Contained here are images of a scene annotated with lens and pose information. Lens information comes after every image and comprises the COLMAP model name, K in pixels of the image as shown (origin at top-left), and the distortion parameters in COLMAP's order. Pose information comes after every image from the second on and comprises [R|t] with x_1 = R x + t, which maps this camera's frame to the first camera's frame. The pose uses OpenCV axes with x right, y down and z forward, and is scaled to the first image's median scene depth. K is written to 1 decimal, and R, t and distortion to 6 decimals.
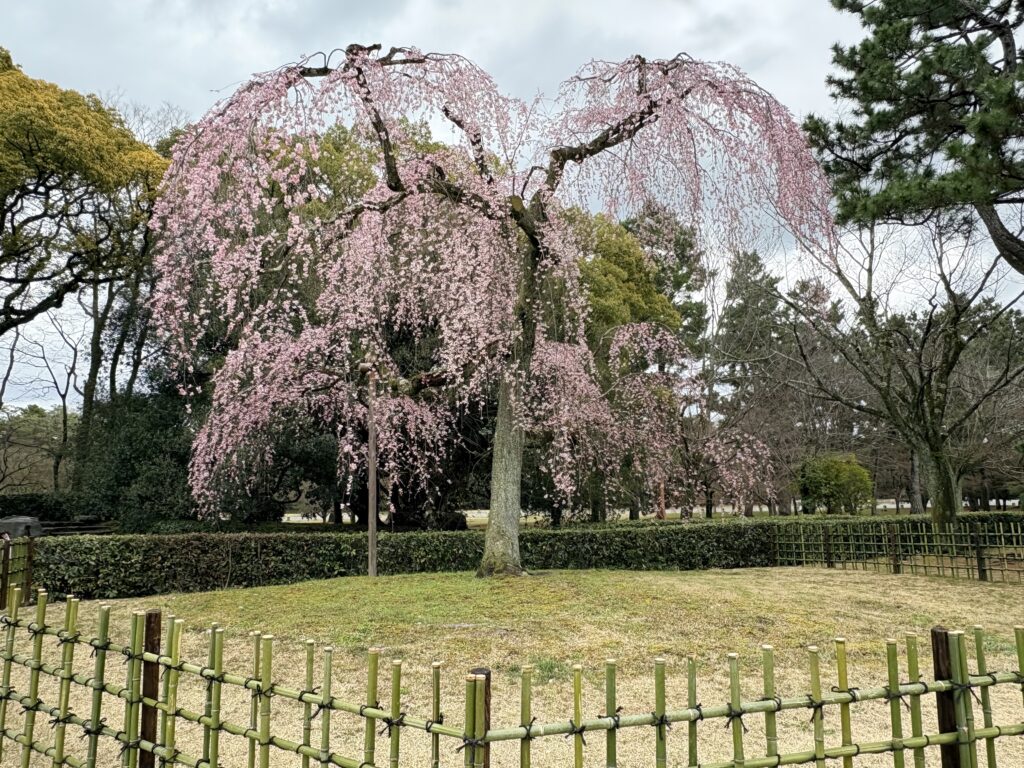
lens RADIAL K [[753.6, 0, 509.8], [0, 753.6, 386.7], [0, 0, 1]] dist [-0.004875, 0.005750]
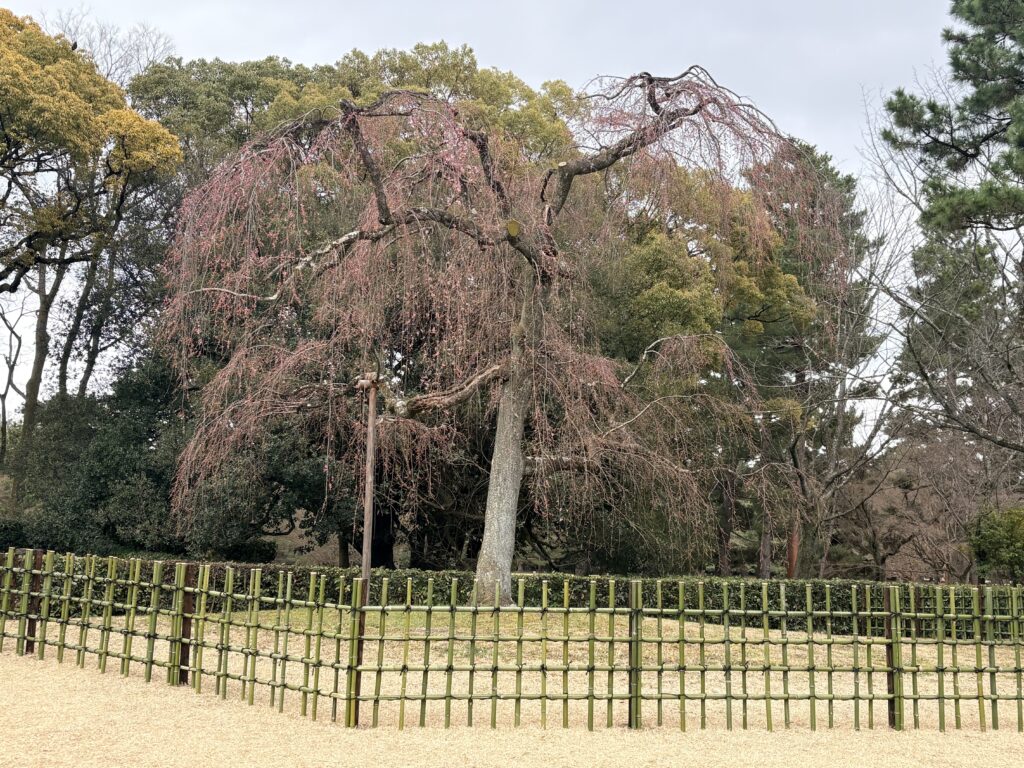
lens RADIAL K [[1157.8, 0, 513.4], [0, 1157.8, 383.5], [0, 0, 1]] dist [0.011559, 0.000000]
pose [[0.995372, 0.024250, -0.092990, 0.089920], [-0.024782, 0.999682, -0.004571, -0.017209], [0.092850, 0.006854, 0.995657, -0.291683]]
